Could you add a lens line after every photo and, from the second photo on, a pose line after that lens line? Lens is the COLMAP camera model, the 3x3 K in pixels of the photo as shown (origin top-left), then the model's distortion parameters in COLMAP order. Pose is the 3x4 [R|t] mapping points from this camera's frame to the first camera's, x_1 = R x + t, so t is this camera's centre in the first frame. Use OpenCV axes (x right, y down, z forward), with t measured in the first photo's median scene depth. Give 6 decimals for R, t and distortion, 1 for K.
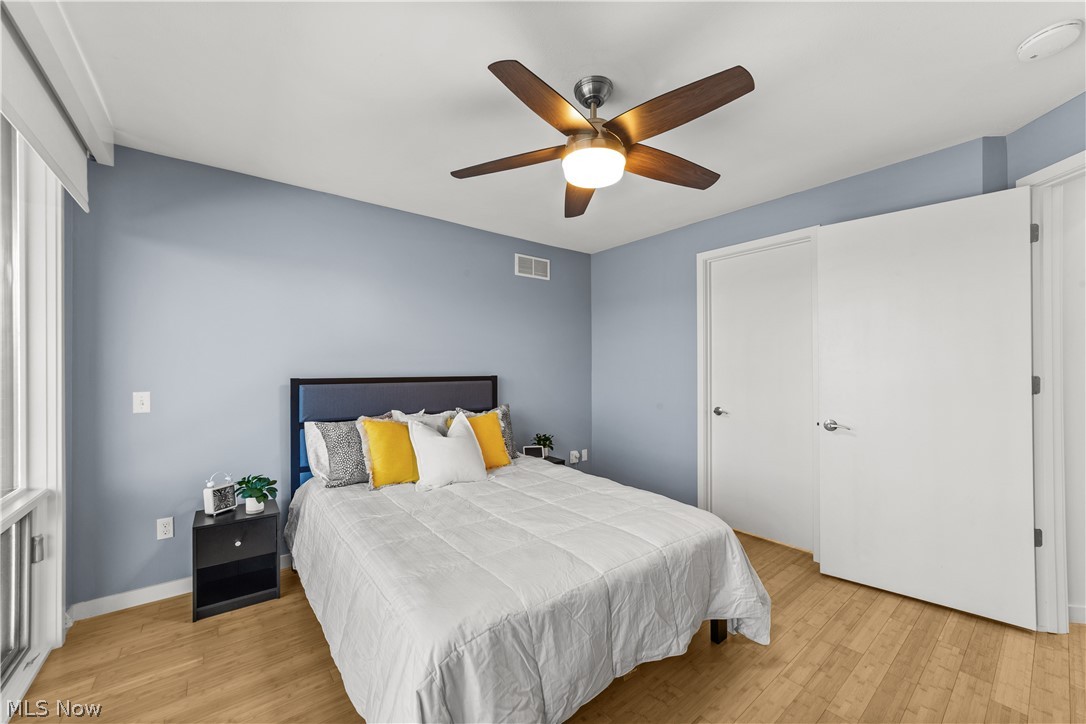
lens RADIAL K [[417.4, 0, 540.6], [0, 417.4, 370.1], [0, 0, 1]] dist [-0.015272, 0.006532]
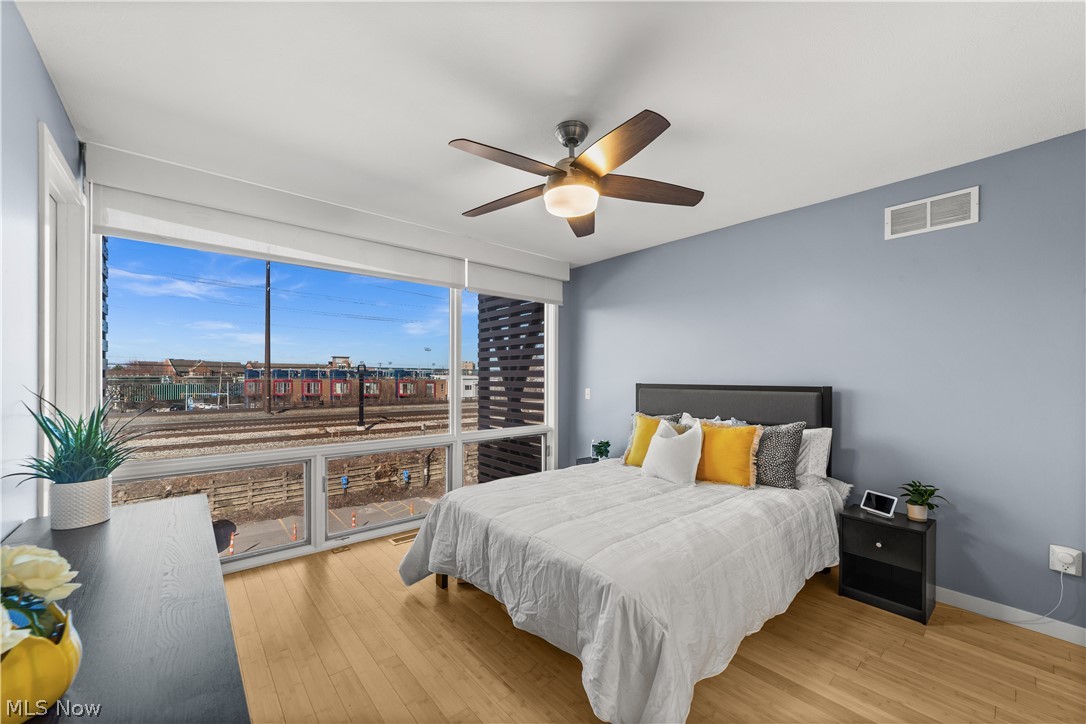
lens RADIAL K [[417.4, 0, 539.3], [0, 417.4, 384.8], [0, 0, 1]] dist [-0.015272, 0.006532]
pose [[0.051421, 0.022469, -0.998424, 0.934247], [-0.005384, 0.999739, 0.022221, -0.006361], [0.998663, 0.004233, 0.051529, 0.635520]]
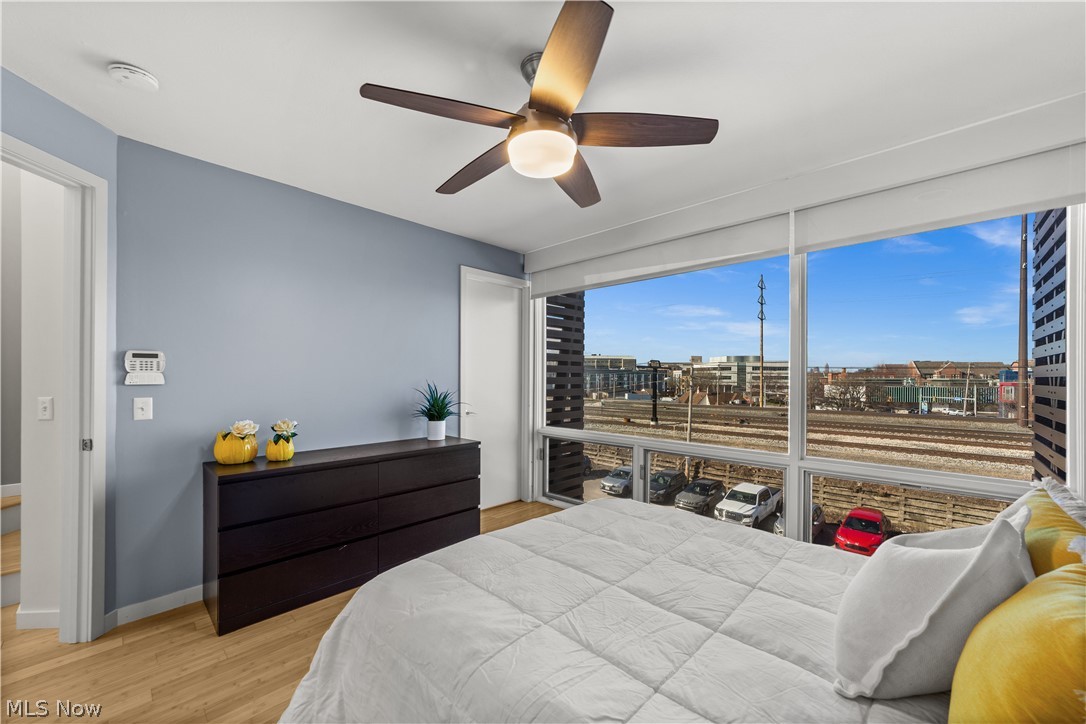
lens RADIAL K [[417.4, 0, 542.1], [0, 417.4, 366.7], [0, 0, 1]] dist [-0.015272, 0.006532]
pose [[-0.989564, -0.006512, -0.143948, 0.184900], [-0.003808, 0.999811, -0.019053, 0.004801], [0.144045, -0.018306, -0.989402, 1.403938]]
